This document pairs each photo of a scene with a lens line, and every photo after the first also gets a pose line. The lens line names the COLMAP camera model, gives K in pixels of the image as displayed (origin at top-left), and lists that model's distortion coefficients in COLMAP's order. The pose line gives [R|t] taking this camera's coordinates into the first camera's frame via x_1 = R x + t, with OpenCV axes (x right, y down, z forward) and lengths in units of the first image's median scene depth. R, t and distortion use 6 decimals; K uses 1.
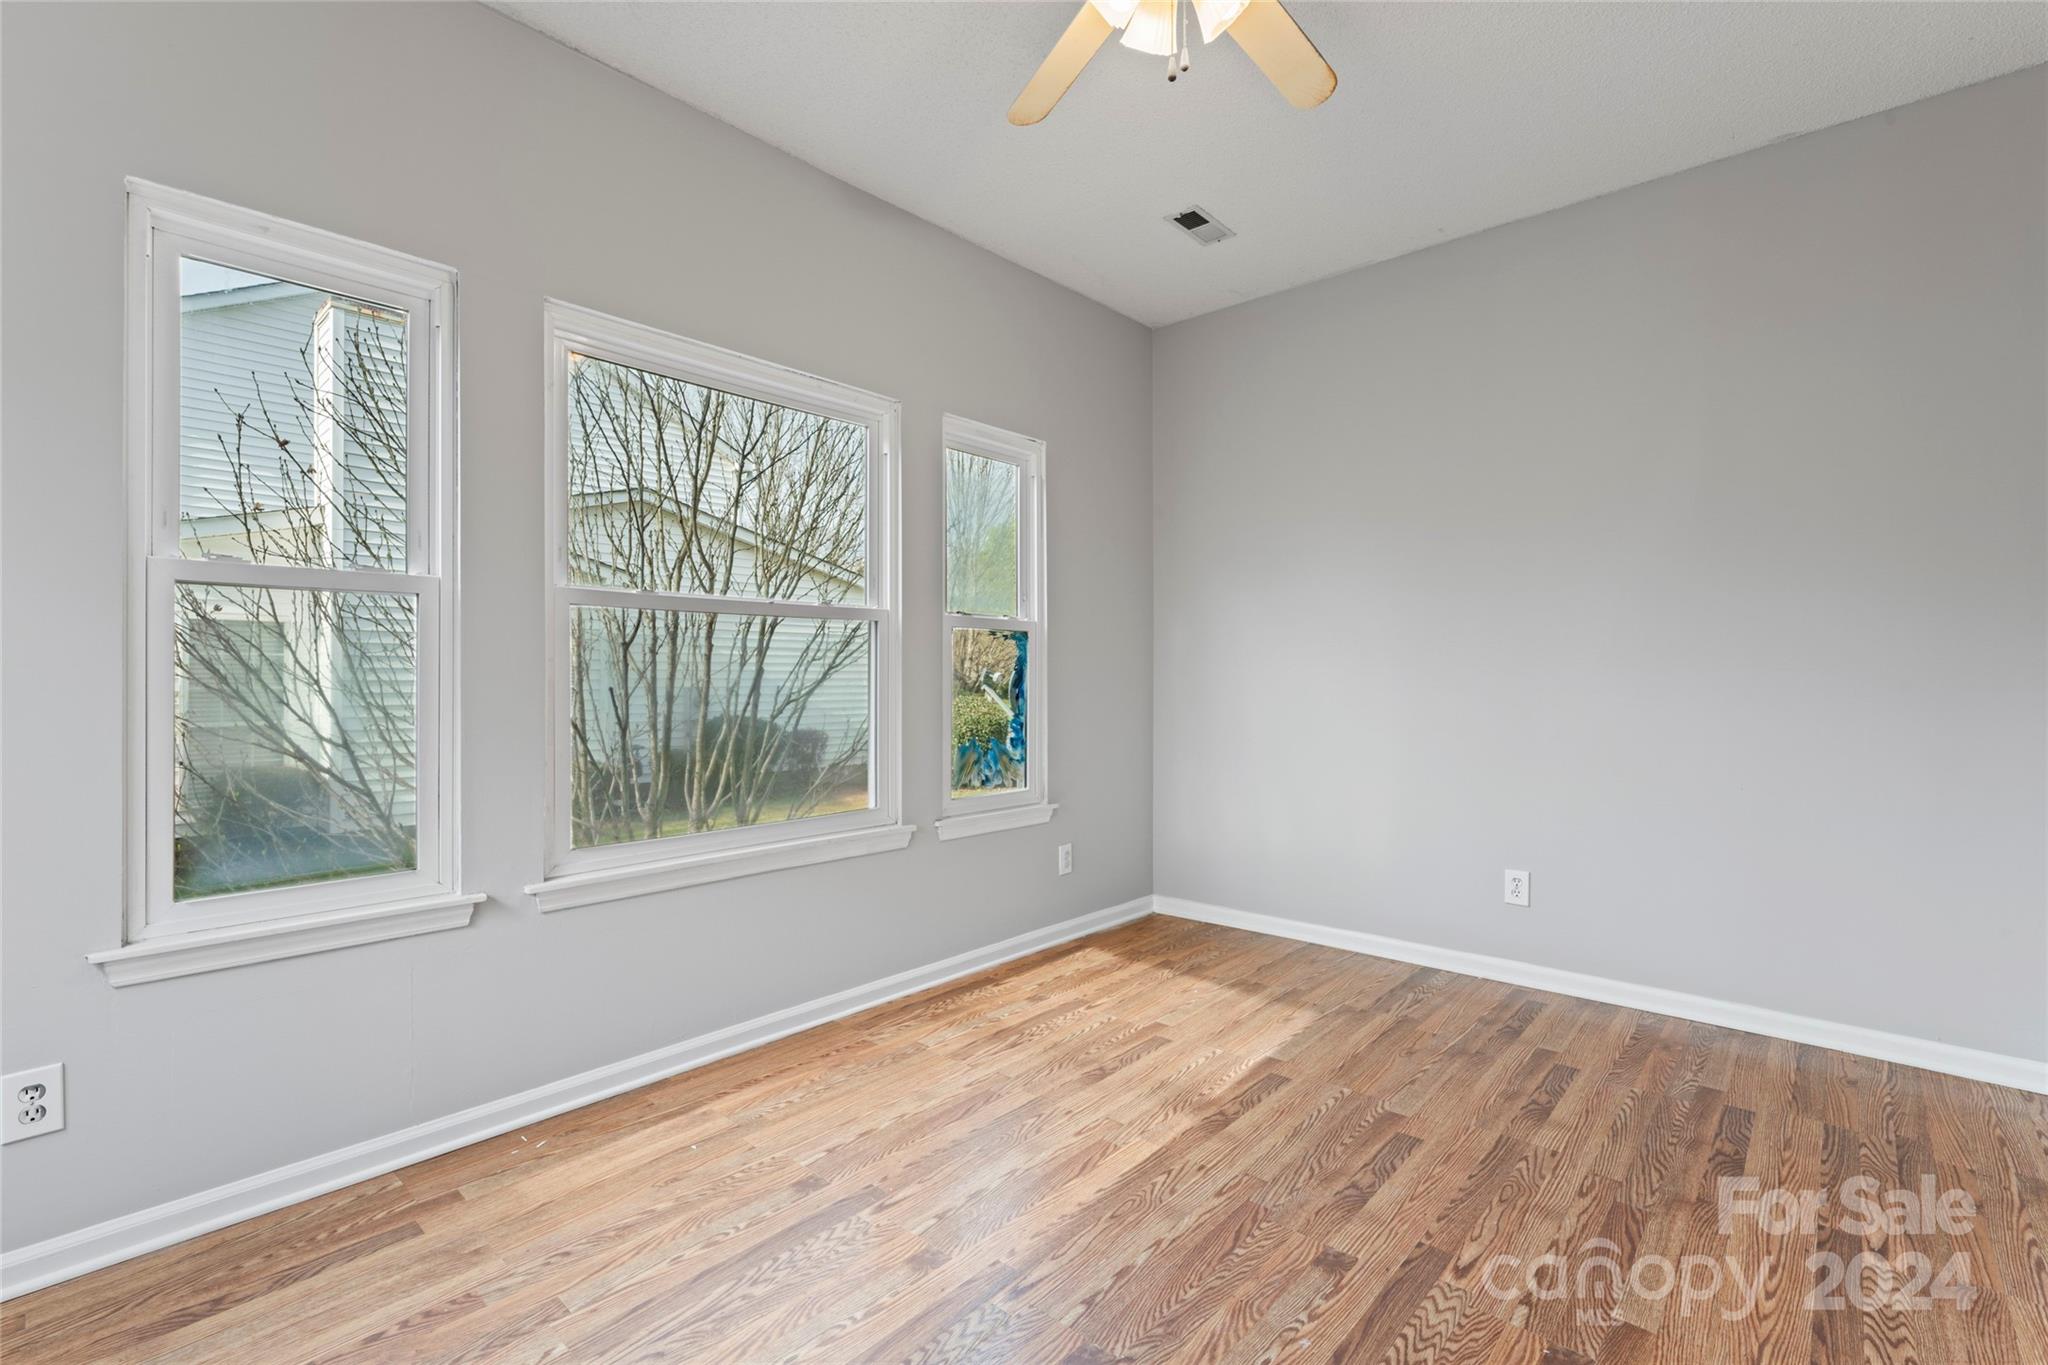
lens RADIAL K [[918.9, 0, 1011.9], [0, 918.9, 672.4], [0, 0, 1]] dist [-0.005370, 0.000493]
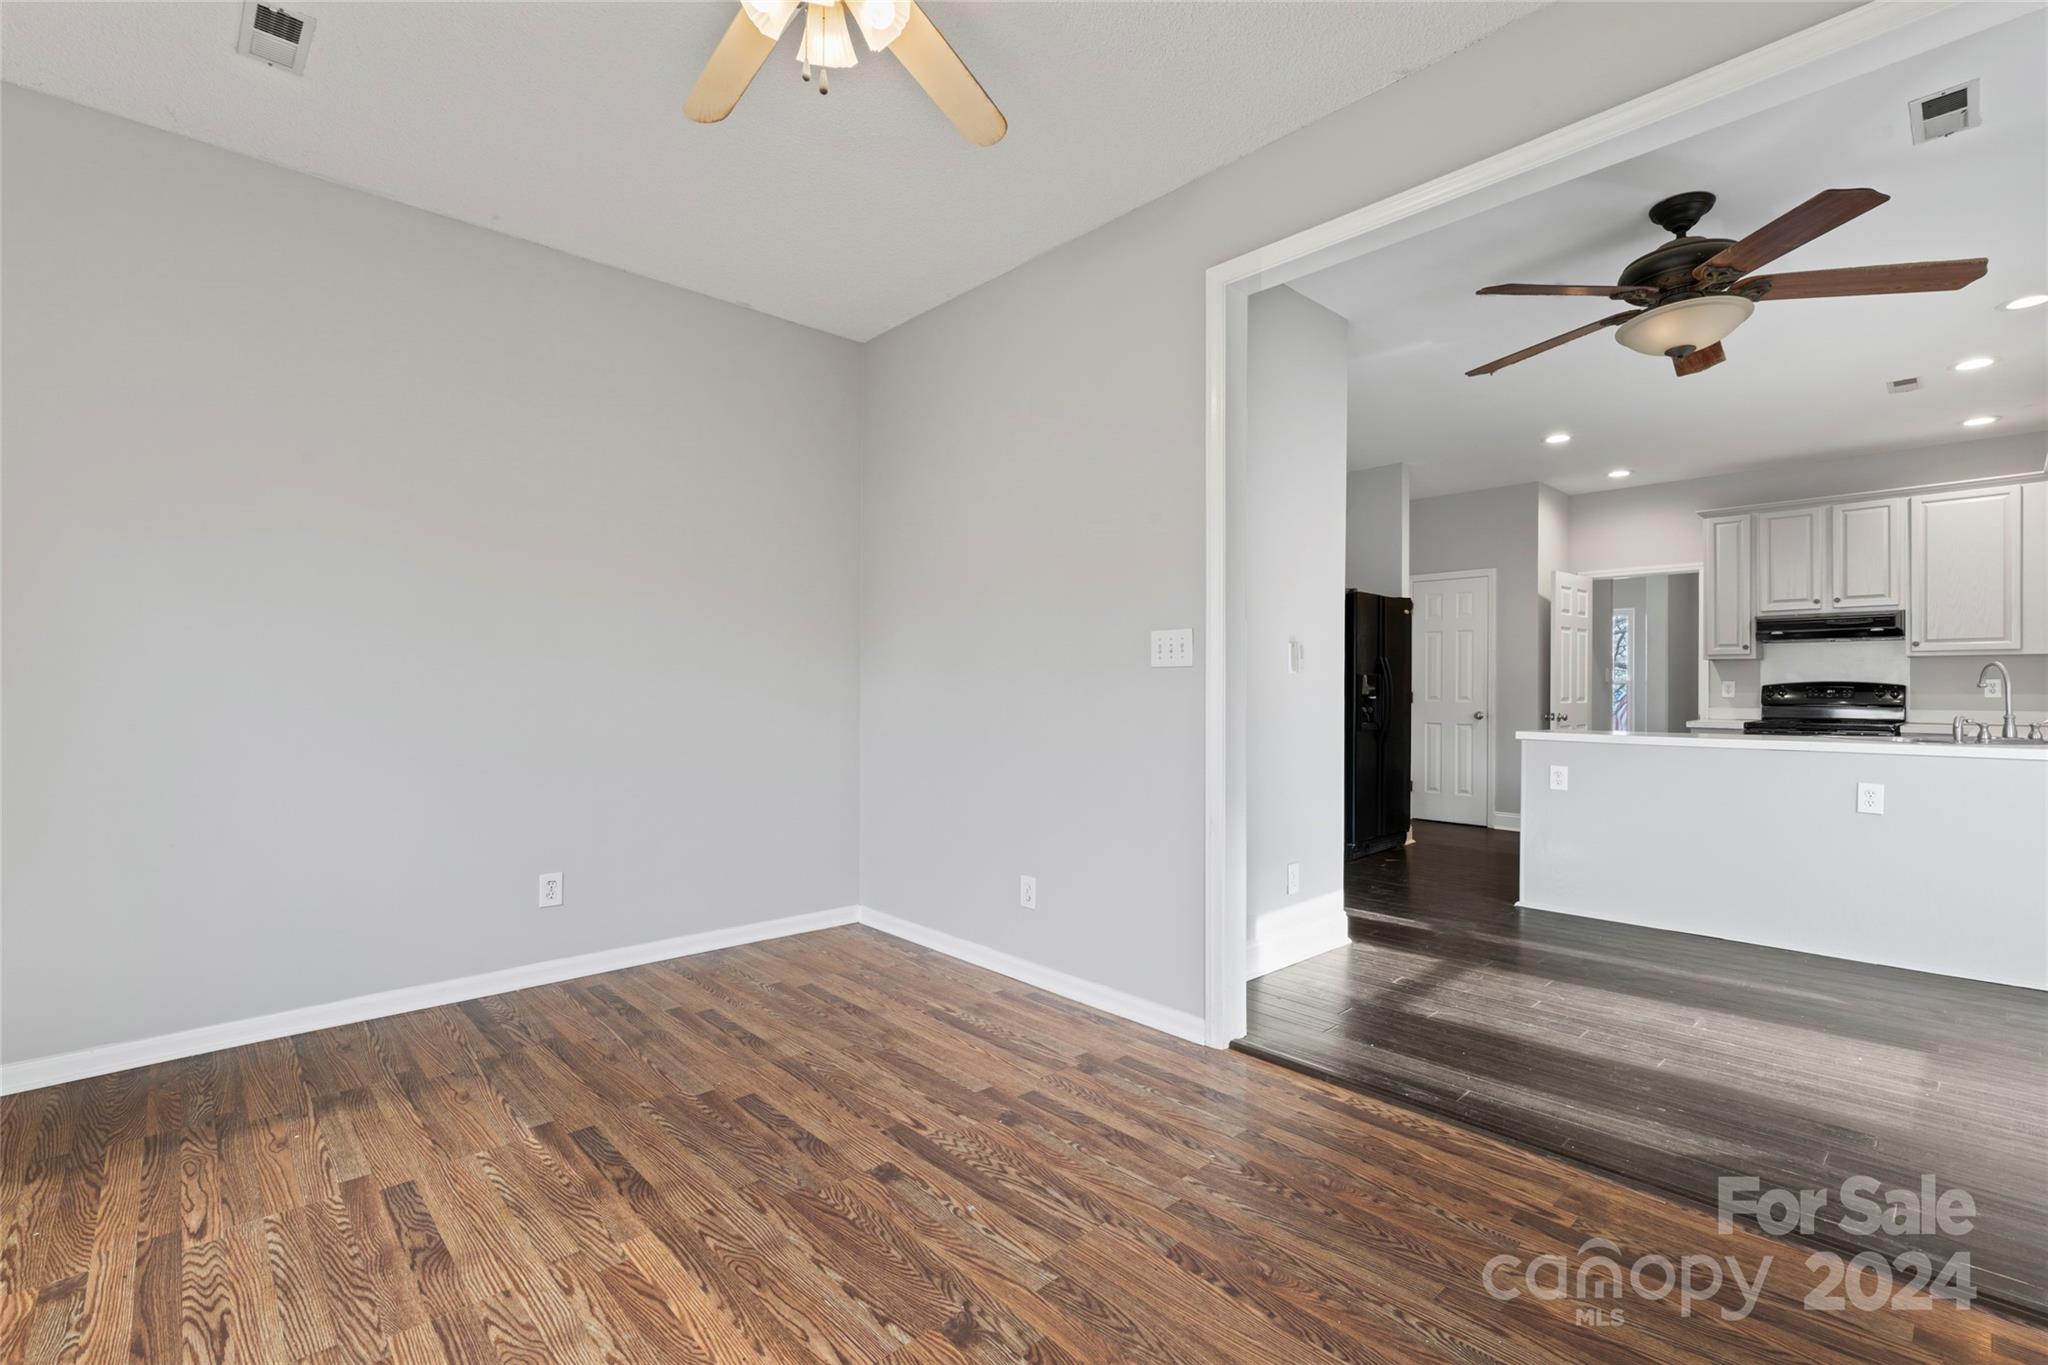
lens RADIAL K [[918.9, 0, 1021.5], [0, 918.9, 688.7], [0, 0, 1]] dist [-0.005370, 0.000493]
pose [[0.078841, -0.004489, 0.996877, -0.601133], [-0.005429, 0.999973, 0.004933, -0.002517], [-0.996872, -0.005801, 0.078815, 0.523601]]
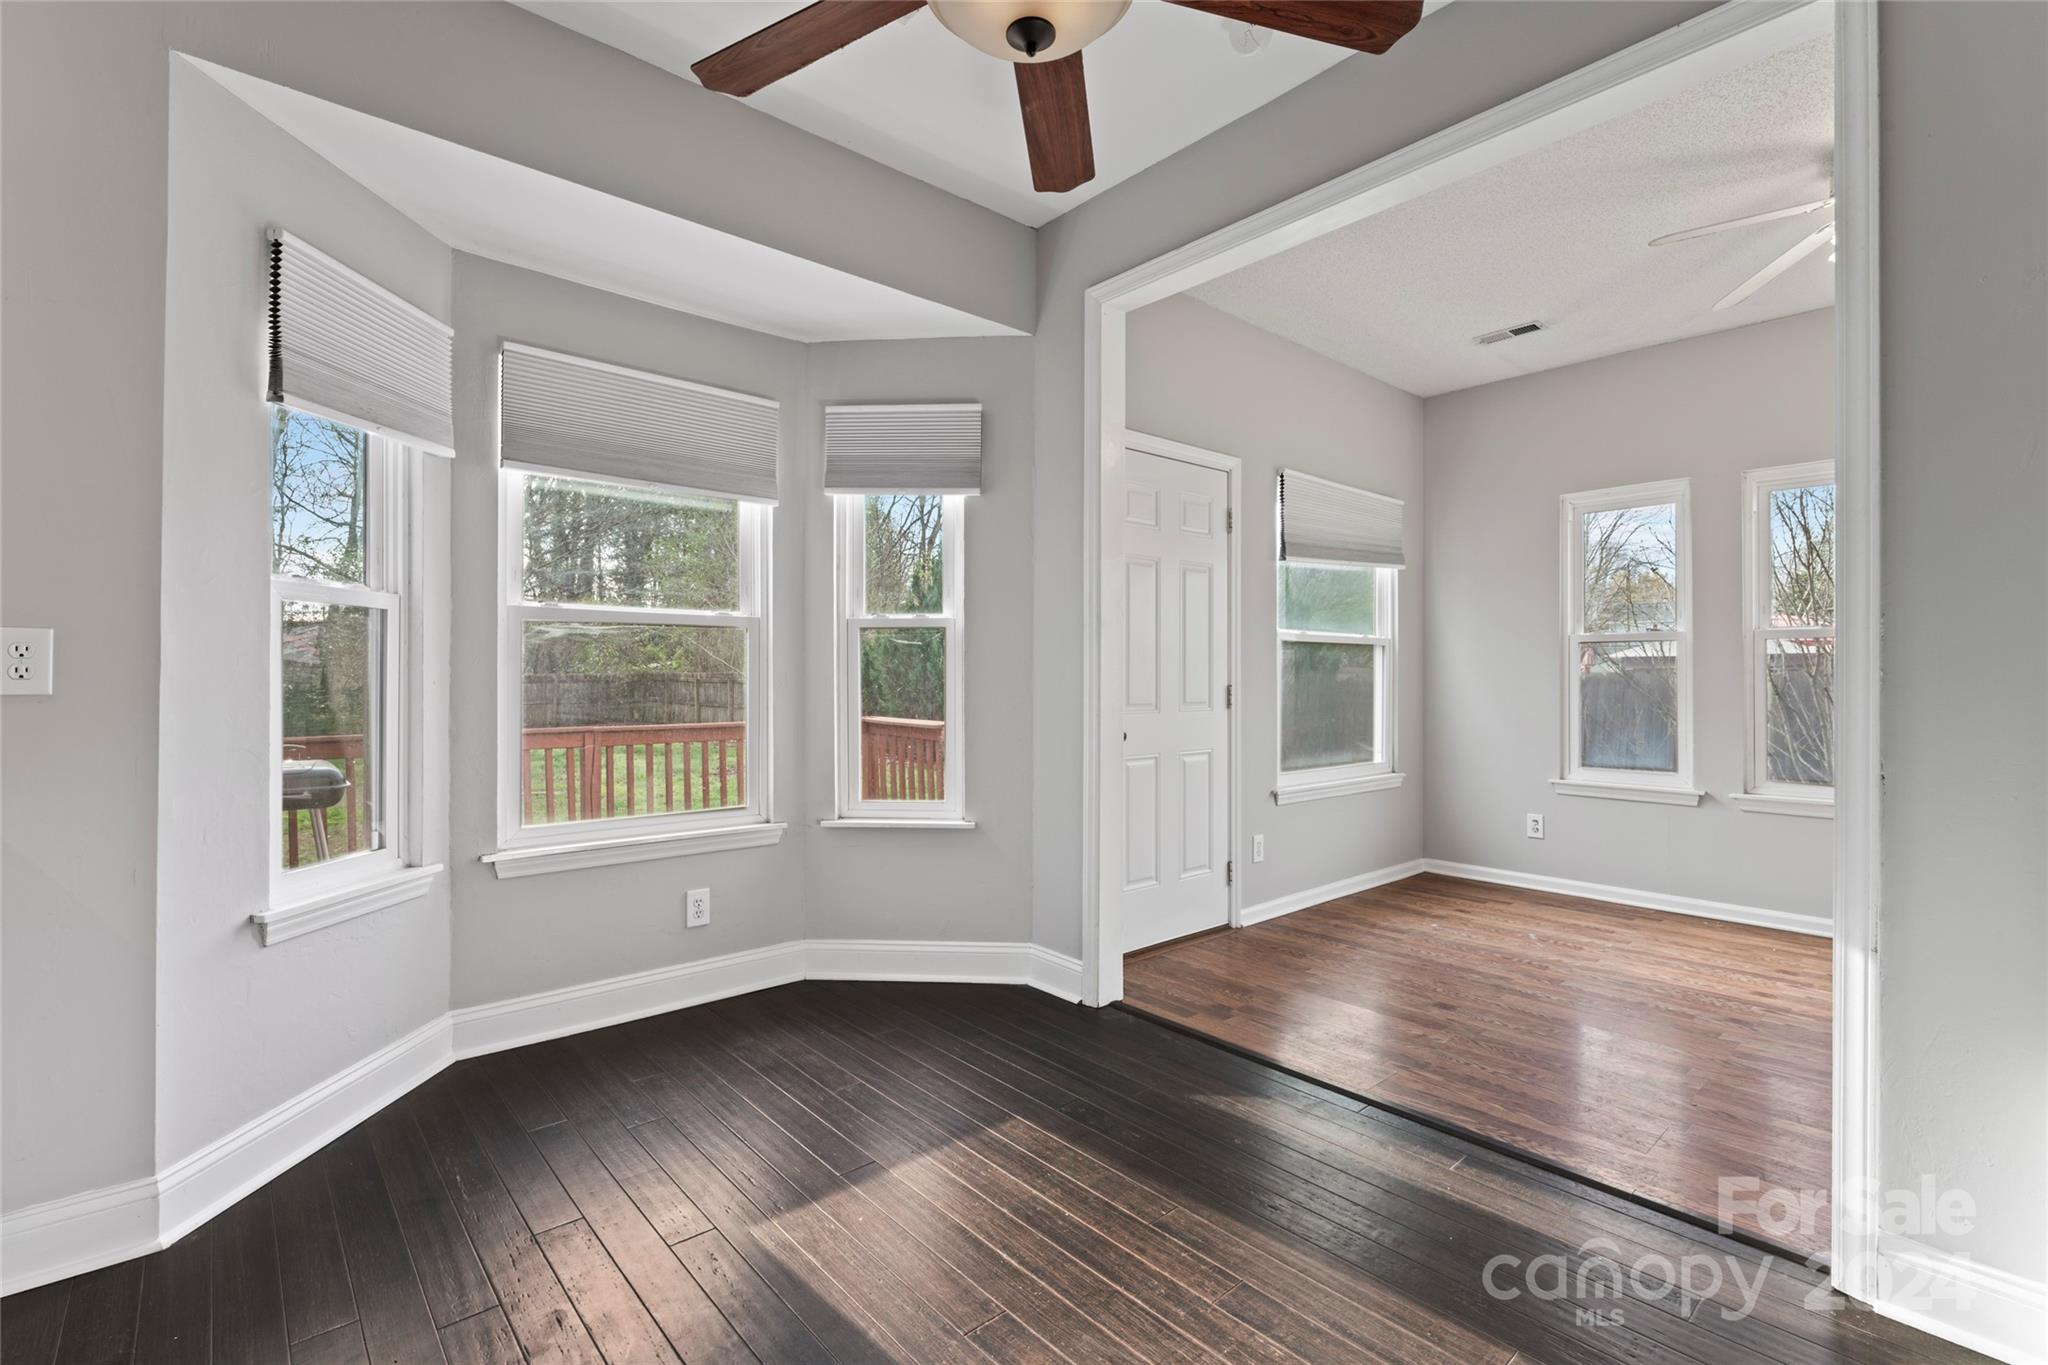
lens RADIAL K [[918.9, 0, 1025.3], [0, 918.9, 668.7], [0, 0, 1]] dist [-0.005370, 0.000493]
pose [[-0.103695, -0.008015, -0.994577, 1.382153], [-0.000491, 0.999968, -0.008007, -0.003139], [0.994609, -0.000342, -0.103696, -0.214491]]
